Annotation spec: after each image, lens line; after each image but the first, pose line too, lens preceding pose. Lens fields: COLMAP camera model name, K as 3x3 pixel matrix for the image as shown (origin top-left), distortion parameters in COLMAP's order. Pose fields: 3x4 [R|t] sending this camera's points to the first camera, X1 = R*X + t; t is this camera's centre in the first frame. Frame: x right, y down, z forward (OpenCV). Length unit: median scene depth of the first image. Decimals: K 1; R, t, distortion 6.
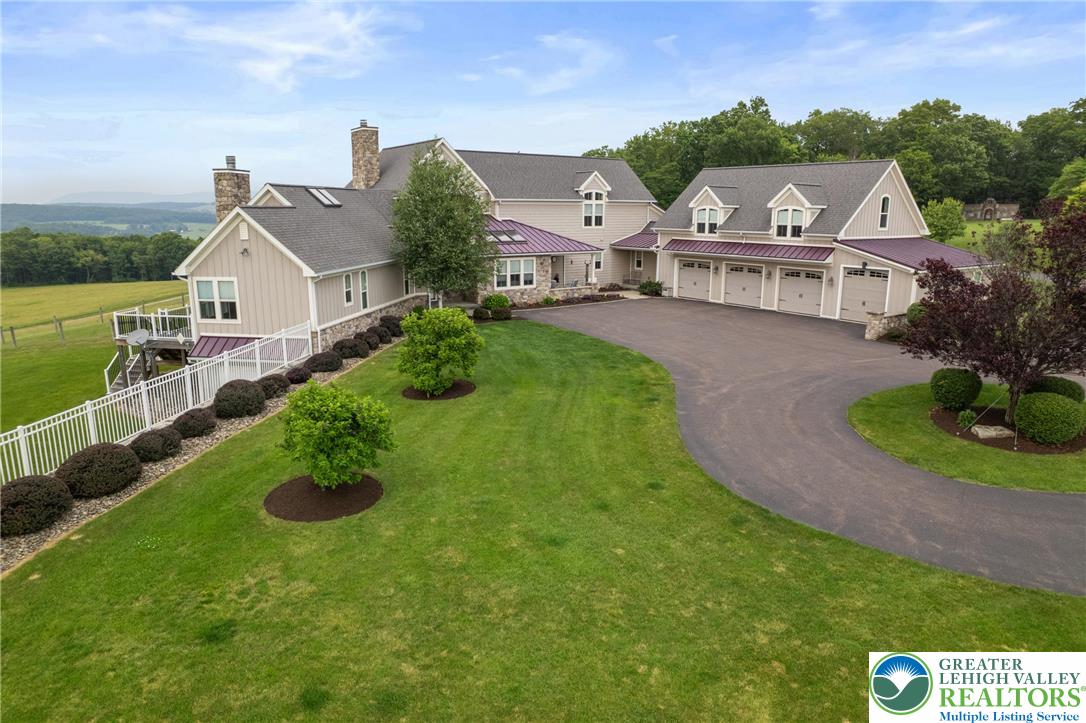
lens RADIAL K [[691.2, 0, 546.0], [0, 691.2, 367.4], [0, 0, 1]] dist [-0.052702, 0.031207]
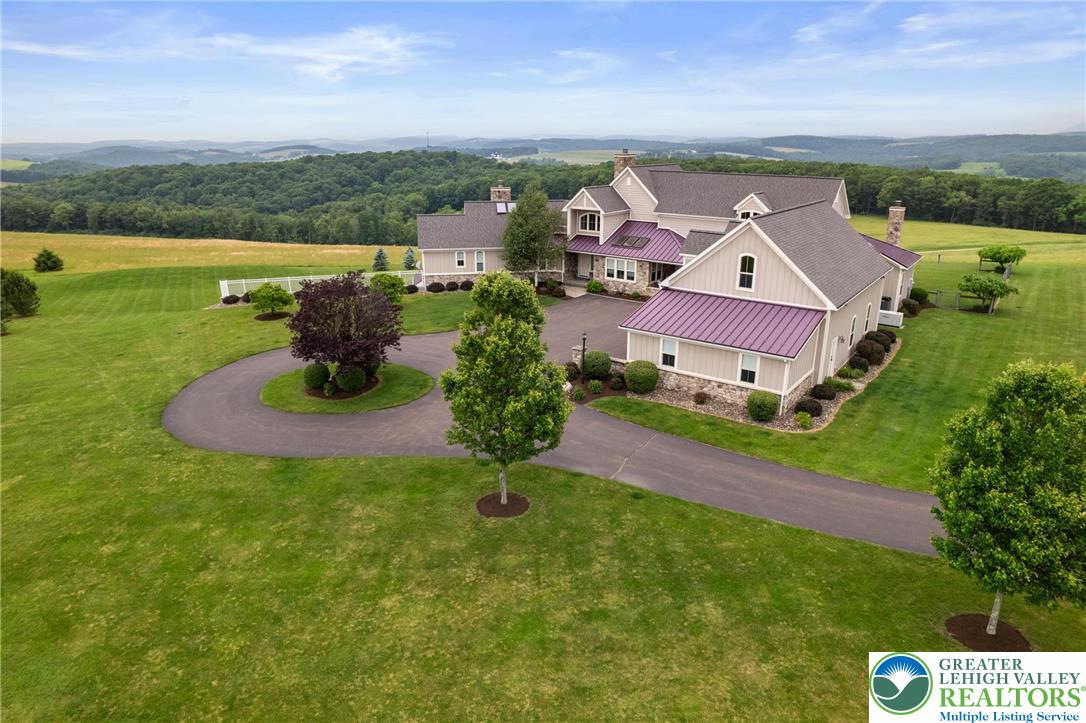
lens RADIAL K [[691.2, 0, 543.3], [0, 691.2, 362.8], [0, 0, 1]] dist [-0.052702, 0.031207]
pose [[0.321370, 0.296431, -0.899361, 1.200223], [-0.214368, 0.947859, 0.235816, -0.253015], [0.922370, 0.117010, 0.368159, 0.379053]]
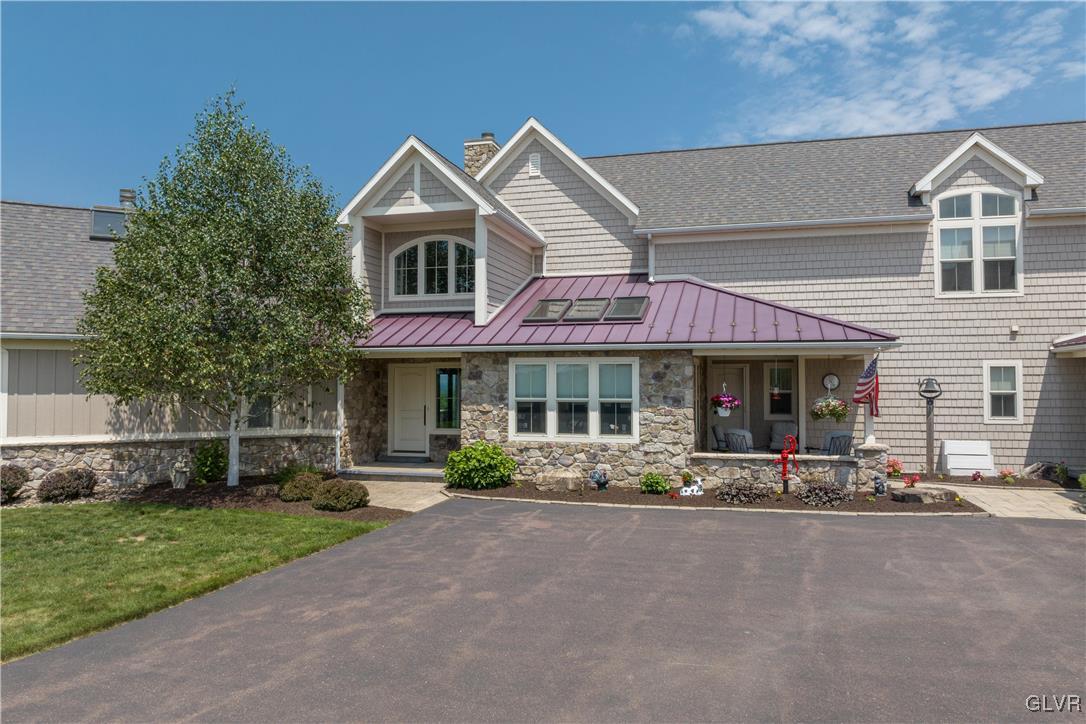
lens RADIAL K [[758.2, 0, 546.6], [0, 758.2, 355.7], [0, 0, 1]] dist [-0.035329, -0.001770]
pose [[0.637777, -0.029496, -0.769656, 0.257933], [-0.171160, 0.968853, -0.178962, -0.085084], [0.750963, 0.245872, 0.612864, 0.743317]]
